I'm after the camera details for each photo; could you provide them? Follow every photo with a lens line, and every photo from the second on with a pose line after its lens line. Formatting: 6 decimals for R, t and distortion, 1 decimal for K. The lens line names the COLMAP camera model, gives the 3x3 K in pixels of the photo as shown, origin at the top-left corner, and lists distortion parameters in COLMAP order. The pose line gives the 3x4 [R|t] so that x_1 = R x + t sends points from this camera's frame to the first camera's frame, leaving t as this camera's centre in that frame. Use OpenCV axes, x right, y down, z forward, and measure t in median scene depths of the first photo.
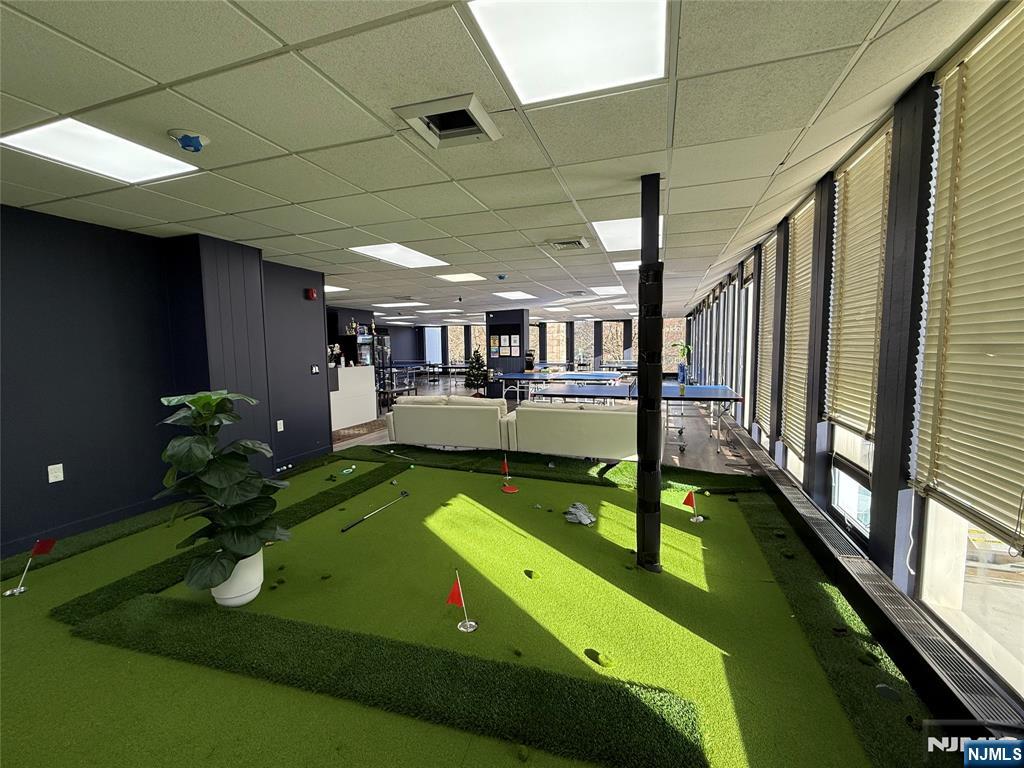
lens RADIAL K [[409.5, 0, 517.3], [0, 409.5, 380.2], [0, 0, 1]] dist [0.002249, 0.000262]
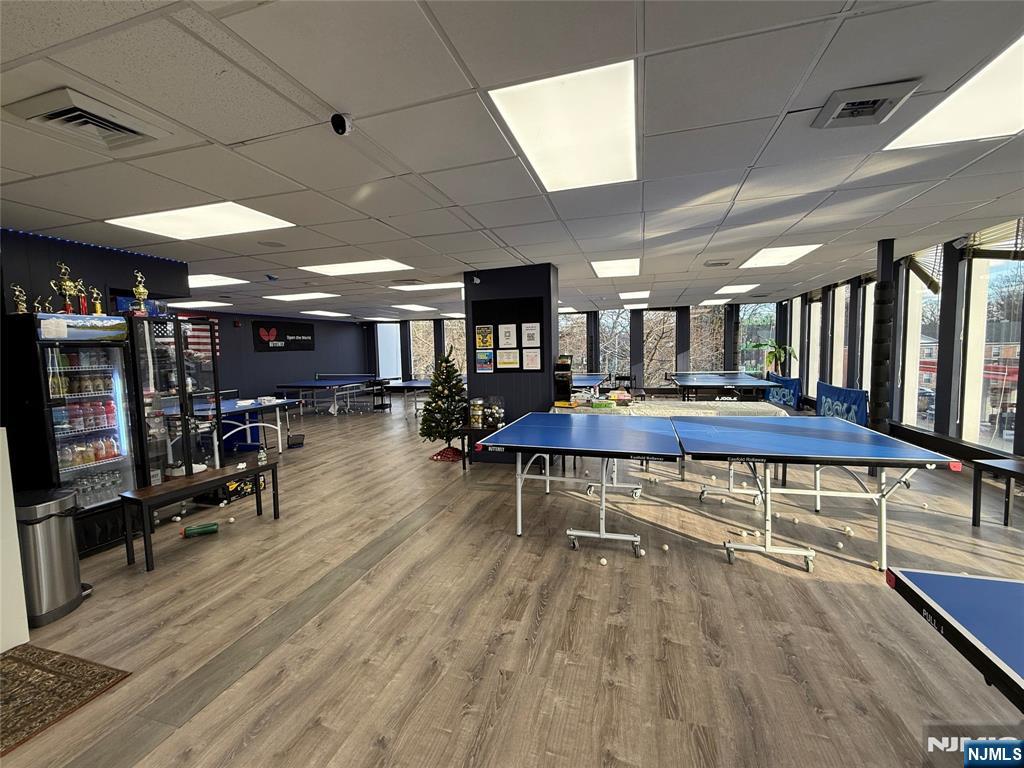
lens RADIAL K [[409.5, 0, 514.3], [0, 409.5, 378.8], [0, 0, 1]] dist [0.002249, 0.000262]
pose [[0.999094, -0.012477, 0.040693, -0.041088], [0.013067, 0.999813, -0.014264, -0.042015], [-0.040508, 0.014783, 0.999070, 0.541104]]
